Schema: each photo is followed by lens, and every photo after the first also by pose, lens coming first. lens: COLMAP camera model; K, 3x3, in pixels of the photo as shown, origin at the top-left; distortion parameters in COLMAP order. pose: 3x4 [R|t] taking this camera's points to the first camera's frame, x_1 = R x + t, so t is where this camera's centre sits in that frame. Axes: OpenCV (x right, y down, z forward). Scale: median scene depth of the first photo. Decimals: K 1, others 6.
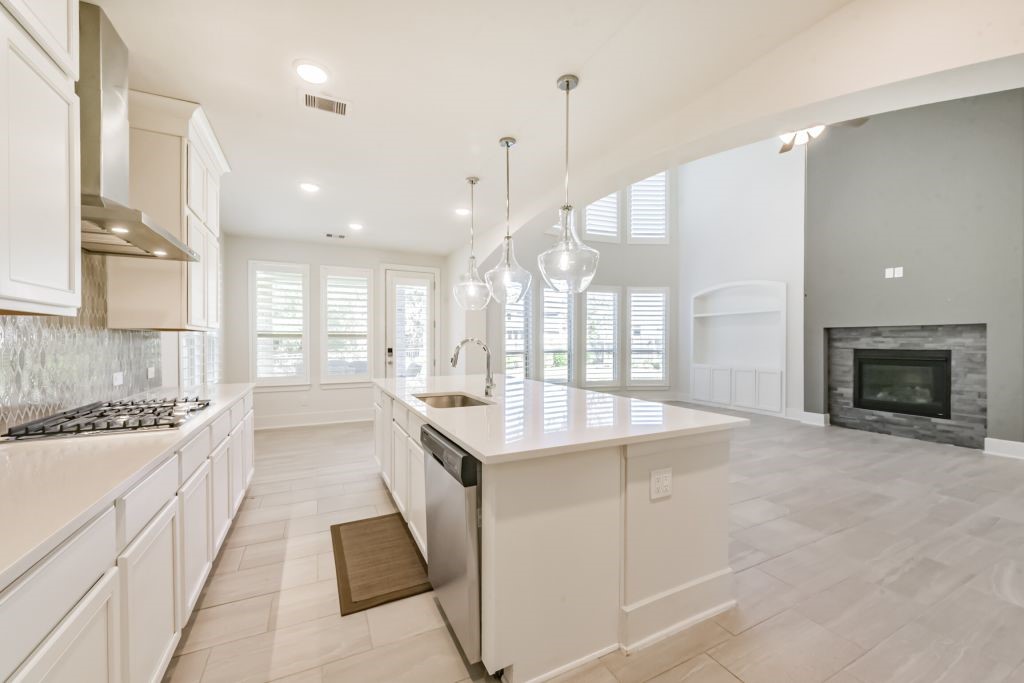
lens RADIAL K [[401.5, 0, 511.0], [0, 401.5, 346.7], [0, 0, 1]] dist [0.008217, -0.003108]
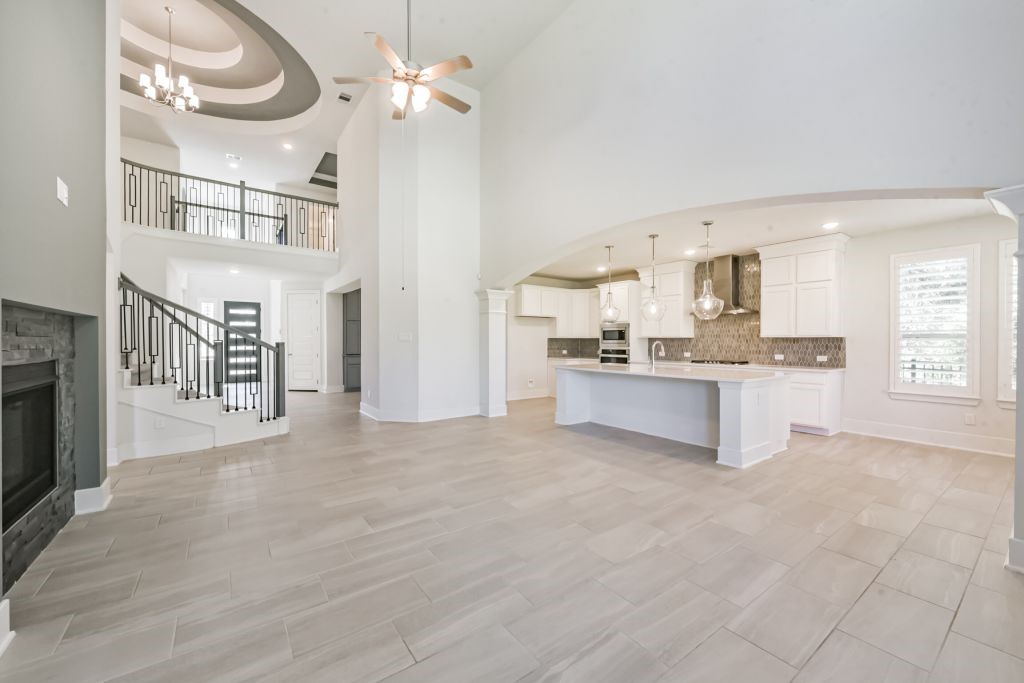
lens RADIAL K [[401.5, 0, 518.9], [0, 401.5, 342.3], [0, 0, 1]] dist [0.008217, -0.003108]
pose [[-0.980946, 0.000627, -0.194282, 0.513939], [-0.002594, 0.999863, 0.016320, -0.022423], [0.194265, 0.016512, -0.980810, 1.475633]]
